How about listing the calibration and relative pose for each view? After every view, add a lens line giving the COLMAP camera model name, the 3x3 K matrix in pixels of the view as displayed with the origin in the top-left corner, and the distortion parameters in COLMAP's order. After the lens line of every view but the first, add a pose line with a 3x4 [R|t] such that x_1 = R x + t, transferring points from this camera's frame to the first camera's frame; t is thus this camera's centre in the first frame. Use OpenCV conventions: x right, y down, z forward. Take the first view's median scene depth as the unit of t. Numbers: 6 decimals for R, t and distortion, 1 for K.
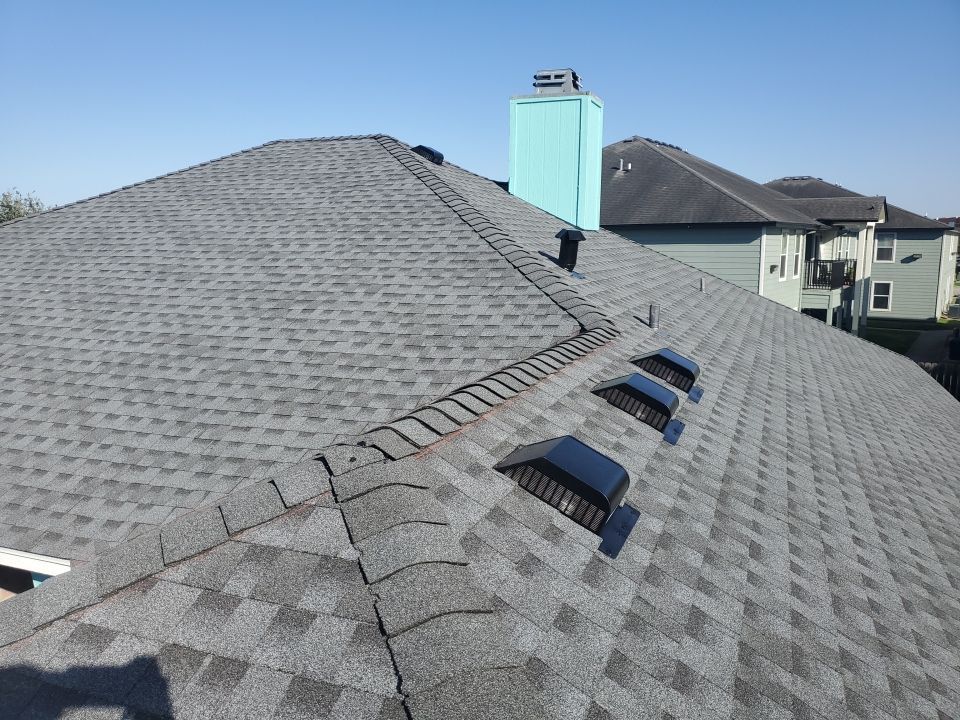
lens RADIAL K [[744.7, 0, 472.8], [0, 744.7, 356.3], [0, 0, 1]] dist [0.056634, -0.070615]
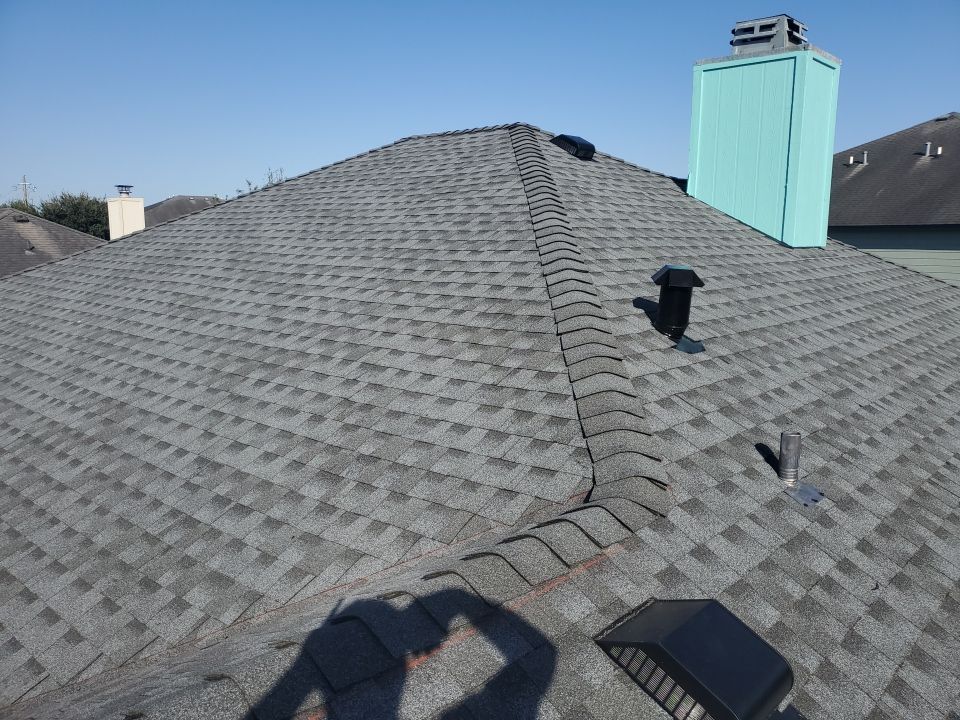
lens RADIAL K [[747.8, 0, 495.5], [0, 747.8, 344.8], [0, 0, 1]] dist [0.037504, -0.041533]
pose [[0.941434, 0.051793, -0.333195, 0.167351], [-0.054234, 0.998526, 0.001977, -0.088205], [0.332806, 0.016209, 0.942856, 0.346781]]
